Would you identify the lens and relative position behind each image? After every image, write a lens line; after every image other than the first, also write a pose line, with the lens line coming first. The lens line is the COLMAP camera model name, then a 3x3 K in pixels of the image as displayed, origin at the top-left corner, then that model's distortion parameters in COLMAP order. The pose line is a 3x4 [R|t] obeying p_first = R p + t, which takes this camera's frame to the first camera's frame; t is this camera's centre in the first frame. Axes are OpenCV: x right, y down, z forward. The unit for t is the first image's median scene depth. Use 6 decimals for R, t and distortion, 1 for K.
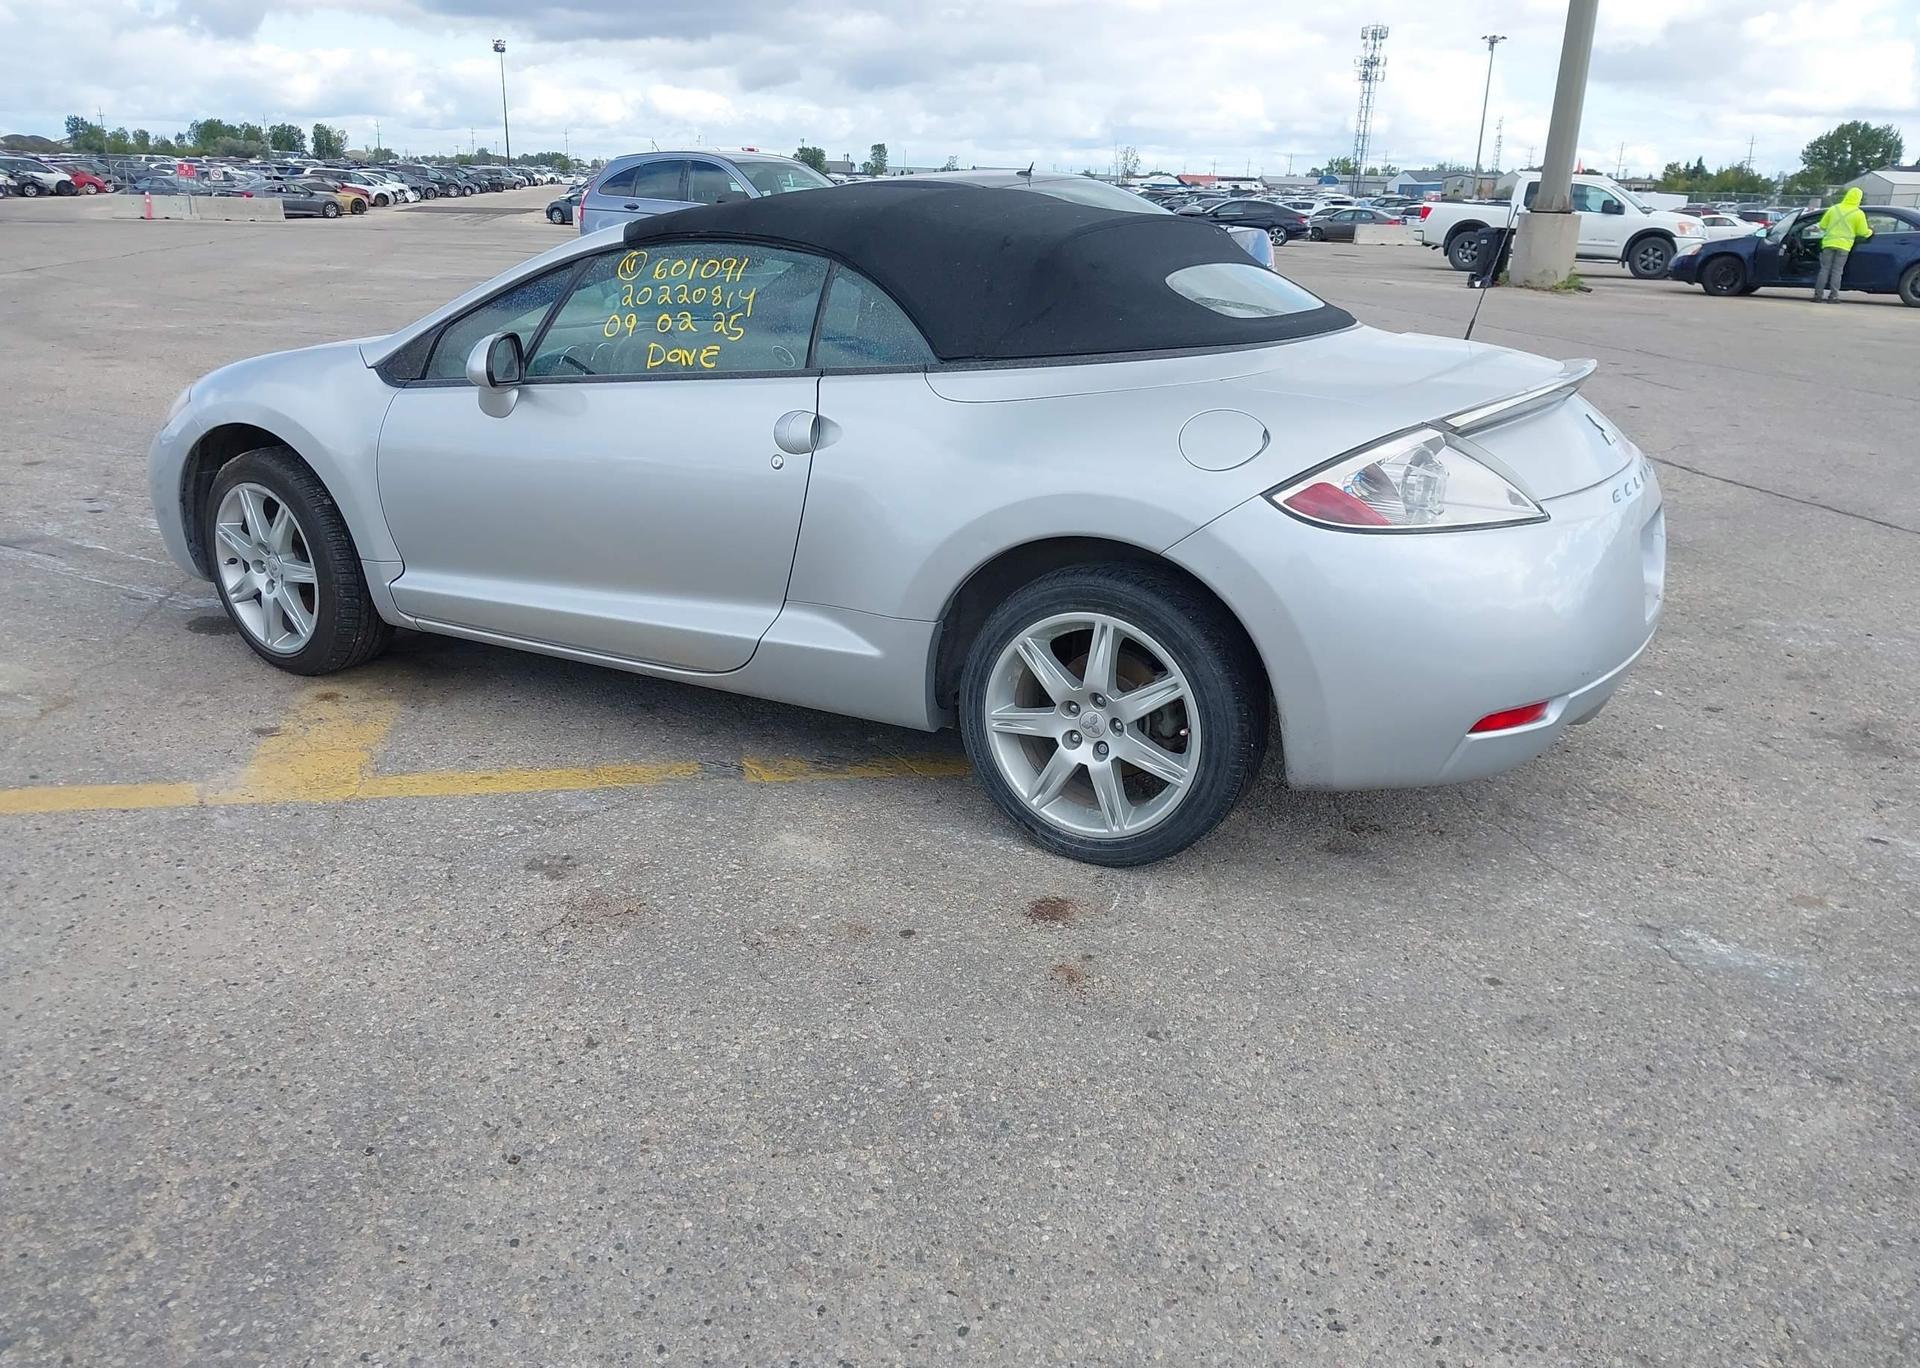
lens RADIAL K [[1530.7, 0, 956.9], [0, 1530.7, 681.0], [0, 0, 1]] dist [0.006636, -0.006033]
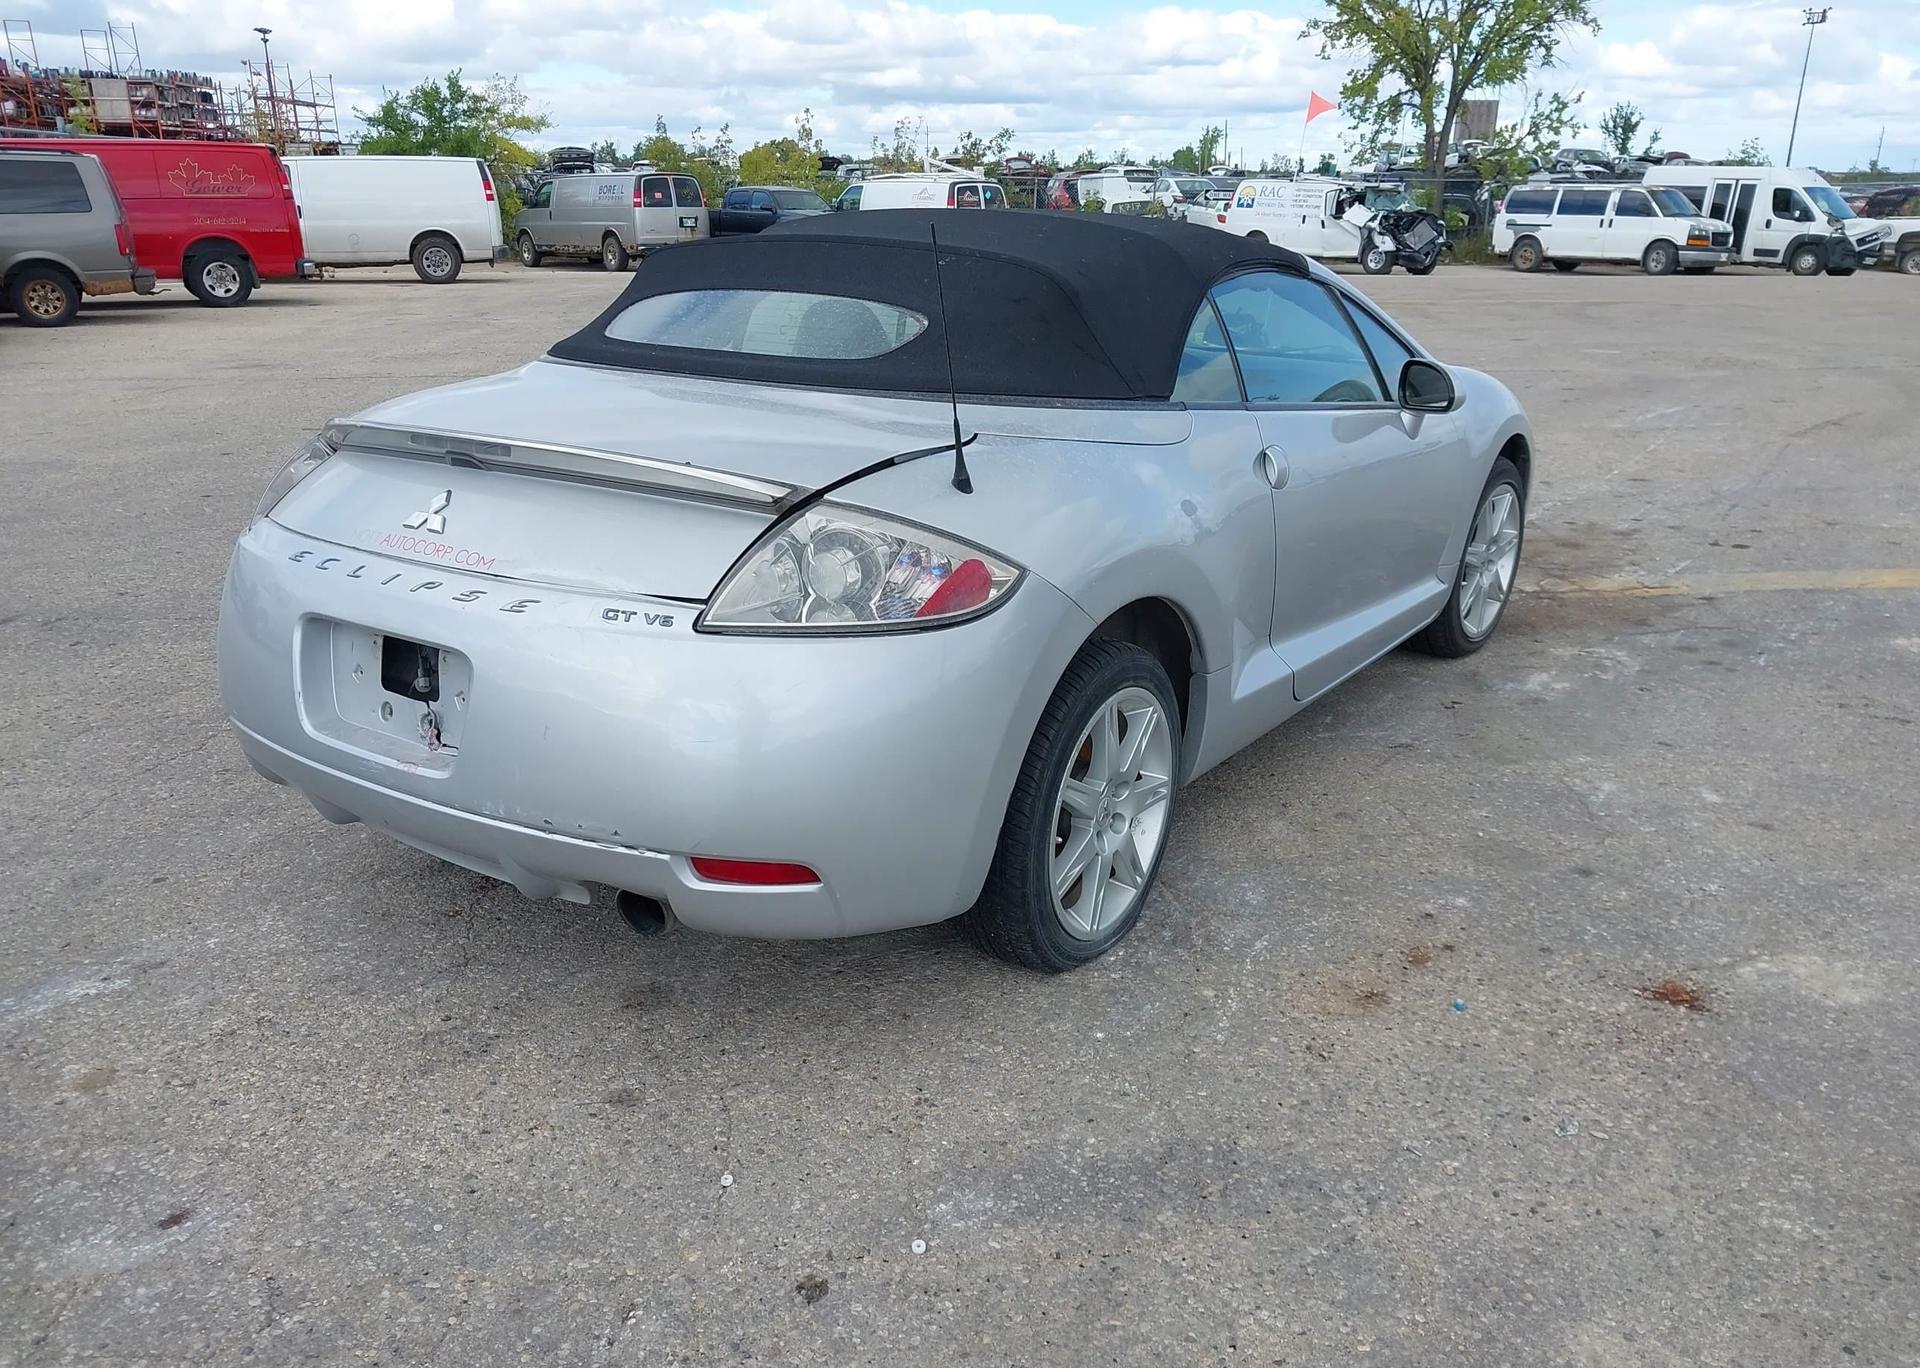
lens RADIAL K [[1530.7, 0, 948.8], [0, 1530.7, 699.3], [0, 0, 1]] dist [0.006636, -0.006033]
pose [[-0.080253, 0.290971, -0.953360, 1.017780], [-0.313843, 0.900423, 0.301233, -0.344609], [0.946077, 0.323380, 0.019058, 1.115914]]
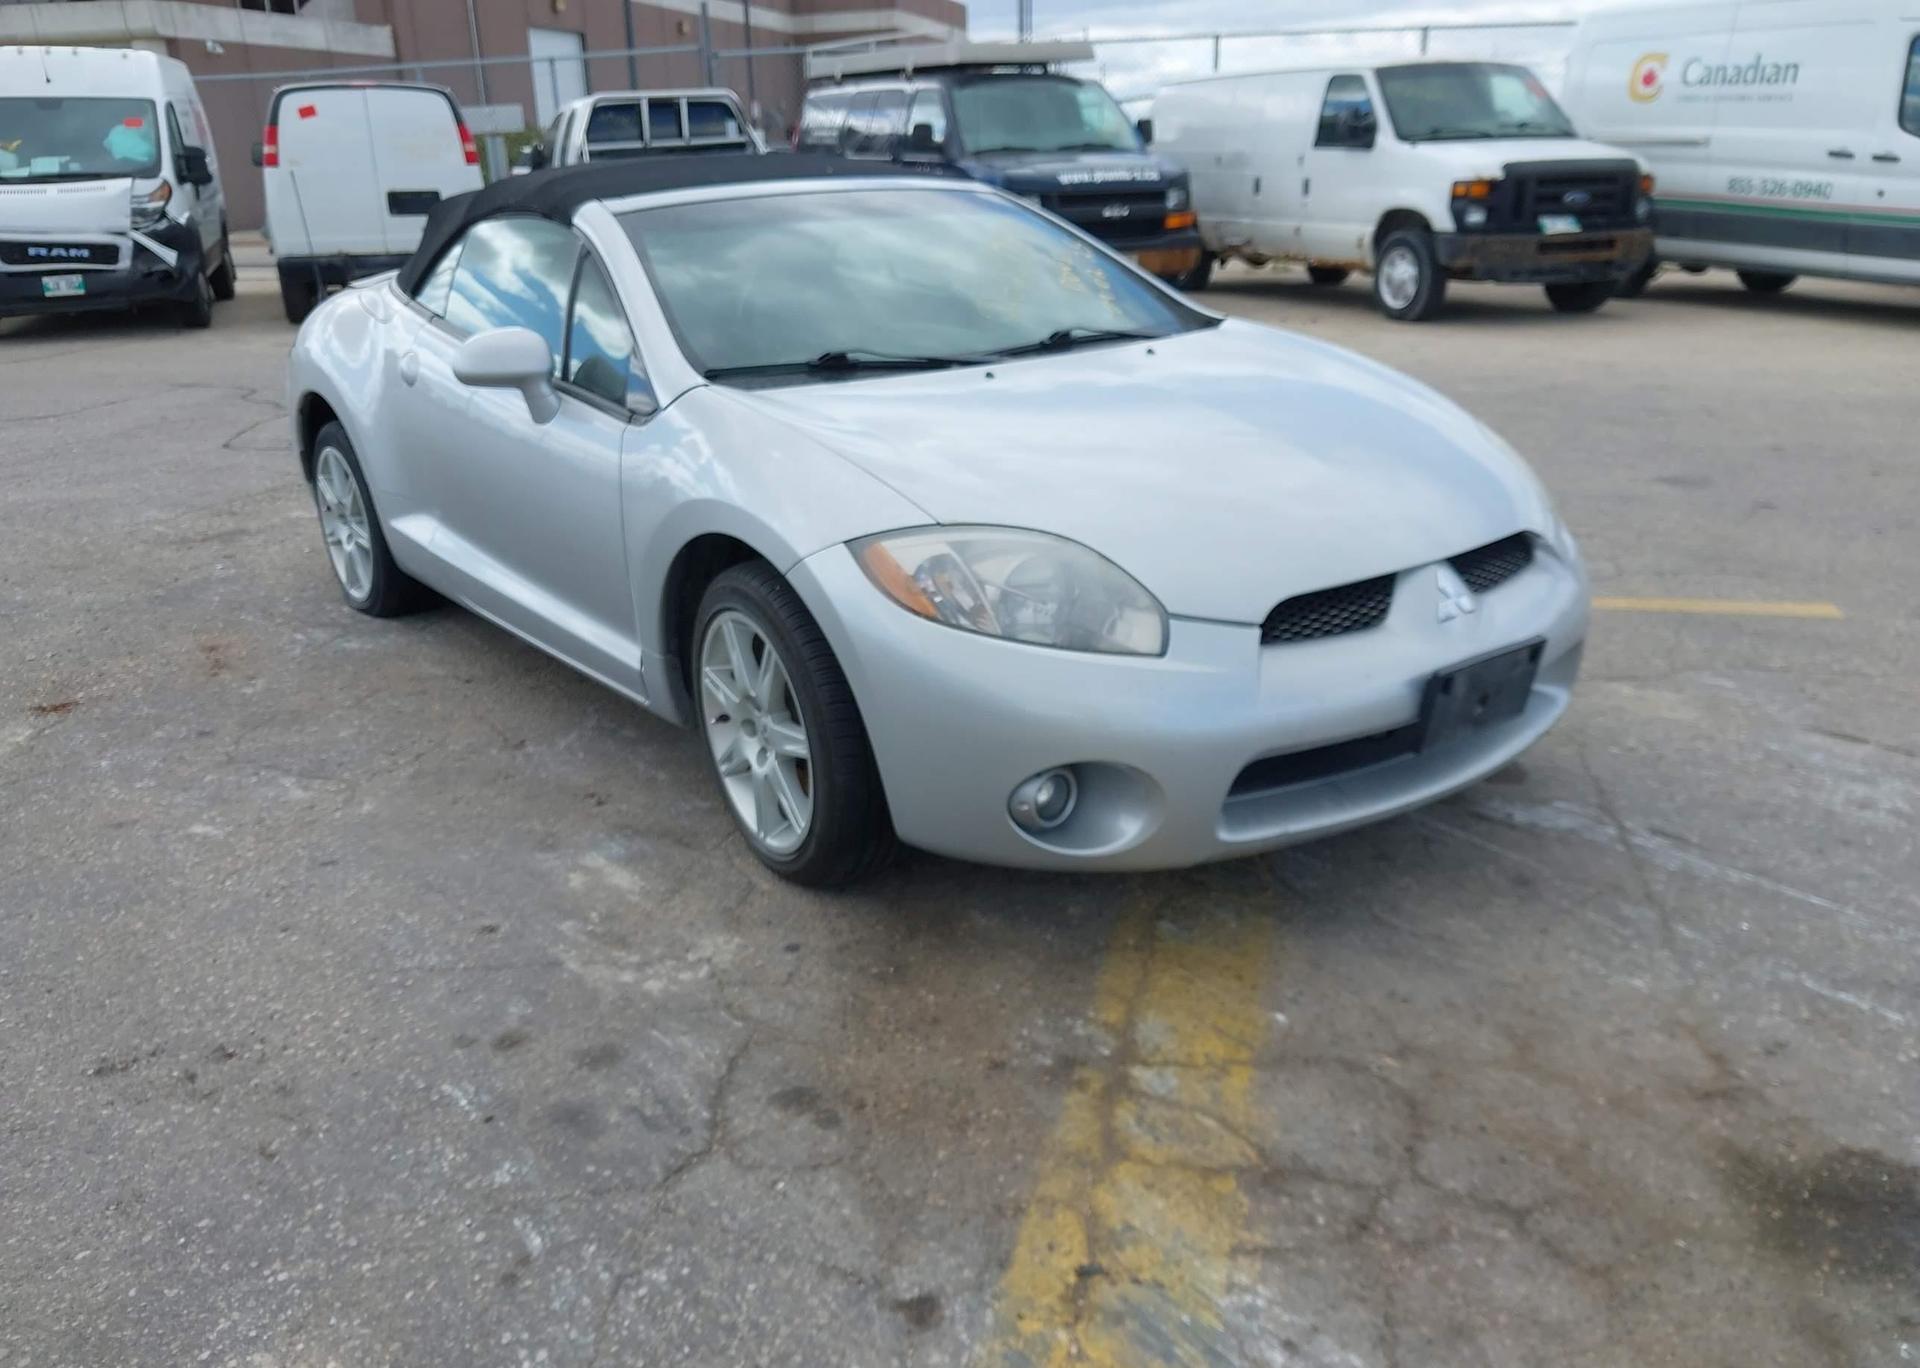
lens RADIAL K [[1530.7, 0, 951.8], [0, 1530.7, 710.5], [0, 0, 1]] dist [0.006636, -0.006033]
pose [[-0.920202, -0.132511, 0.368333, -0.665105], [0.125277, 0.791776, 0.597826, -0.671639], [-0.370856, 0.596264, -0.711993, 2.051361]]
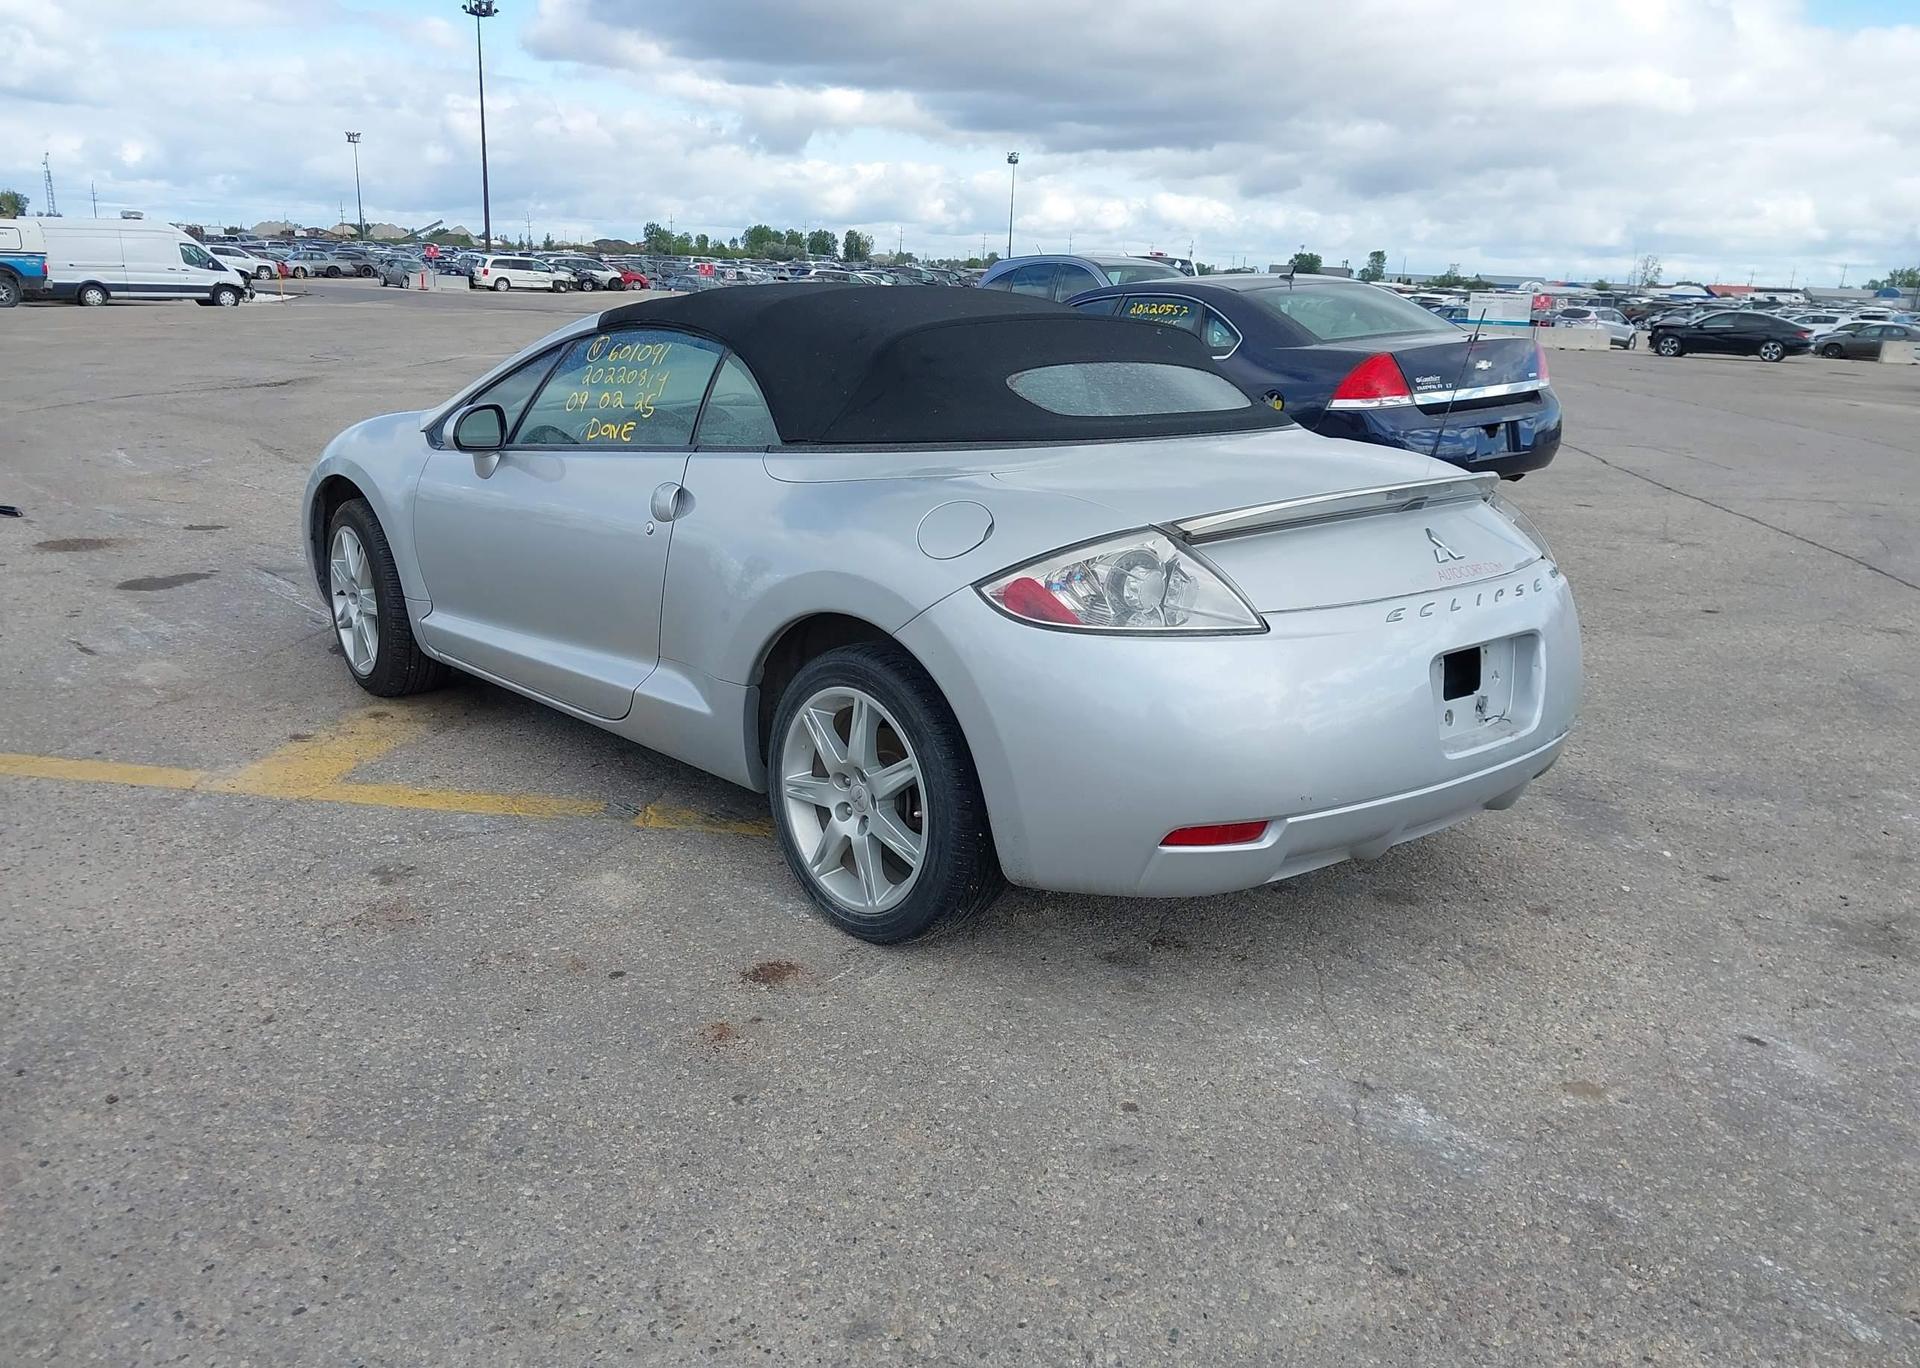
lens RADIAL K [[1530.7, 0, 959.6], [0, 1530.7, 680.1], [0, 0, 1]] dist [0.006636, -0.006033]
pose [[0.953104, 0.087401, -0.289749, 0.372546], [-0.105533, 0.993280, -0.047524, -0.007917], [0.283648, 0.075874, 0.955922, 0.033232]]
